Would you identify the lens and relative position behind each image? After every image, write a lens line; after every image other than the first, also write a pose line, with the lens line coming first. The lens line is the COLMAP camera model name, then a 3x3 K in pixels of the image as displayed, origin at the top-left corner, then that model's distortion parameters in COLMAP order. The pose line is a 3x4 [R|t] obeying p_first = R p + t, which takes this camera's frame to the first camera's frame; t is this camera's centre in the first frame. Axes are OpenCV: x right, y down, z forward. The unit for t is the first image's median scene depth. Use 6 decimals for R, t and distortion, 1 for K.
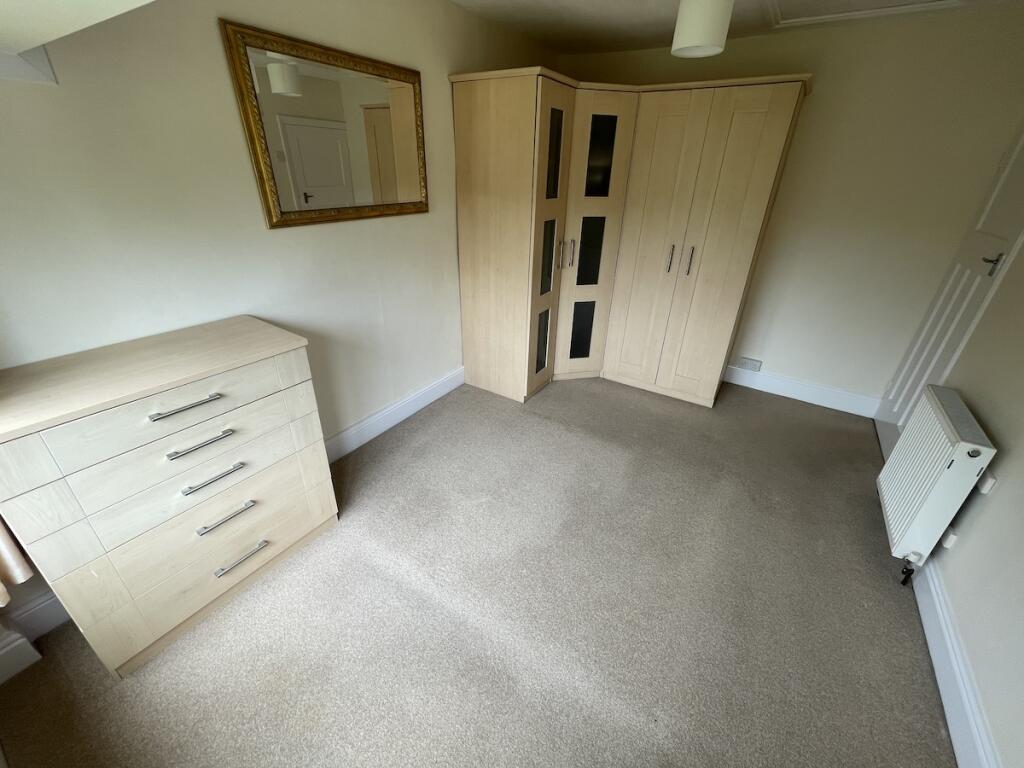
lens RADIAL K [[418.0, 0, 509.3], [0, 418.0, 392.6], [0, 0, 1]] dist [-0.000221, -0.000249]
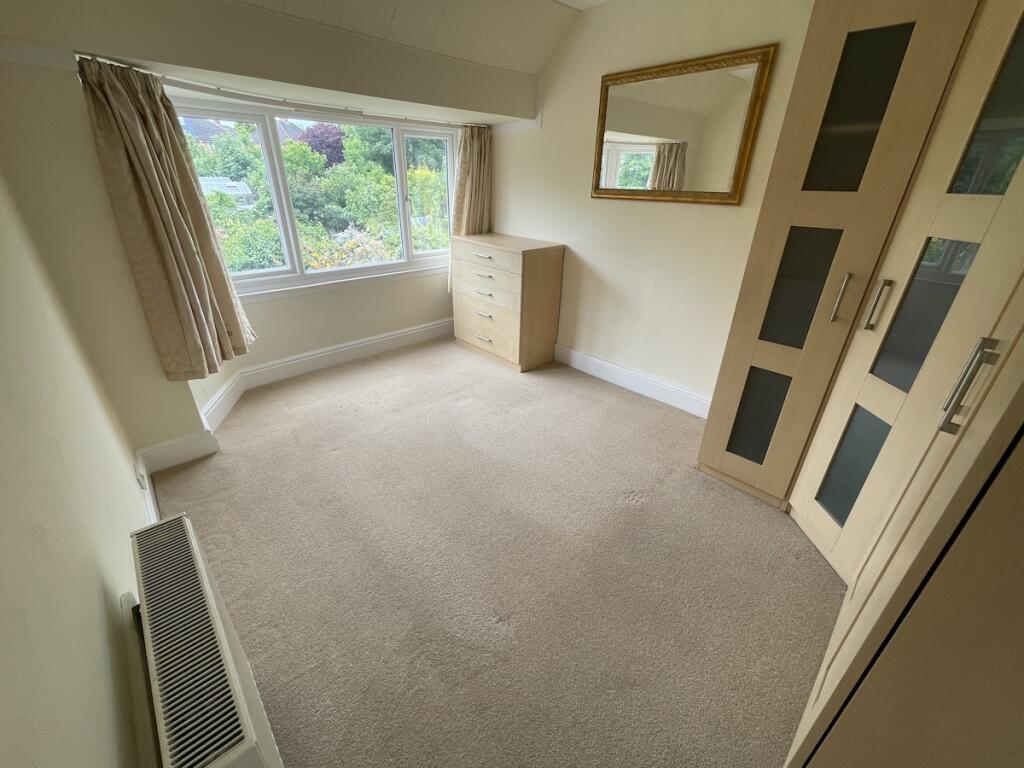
lens RADIAL K [[418.0, 0, 510.3], [0, 418.0, 376.2], [0, 0, 1]] dist [-0.000221, -0.000249]
pose [[-0.236942, 0.390109, -0.889760, 0.920604], [-0.486523, 0.745080, 0.456236, -0.356949], [0.840925, 0.540990, 0.013256, 0.836708]]
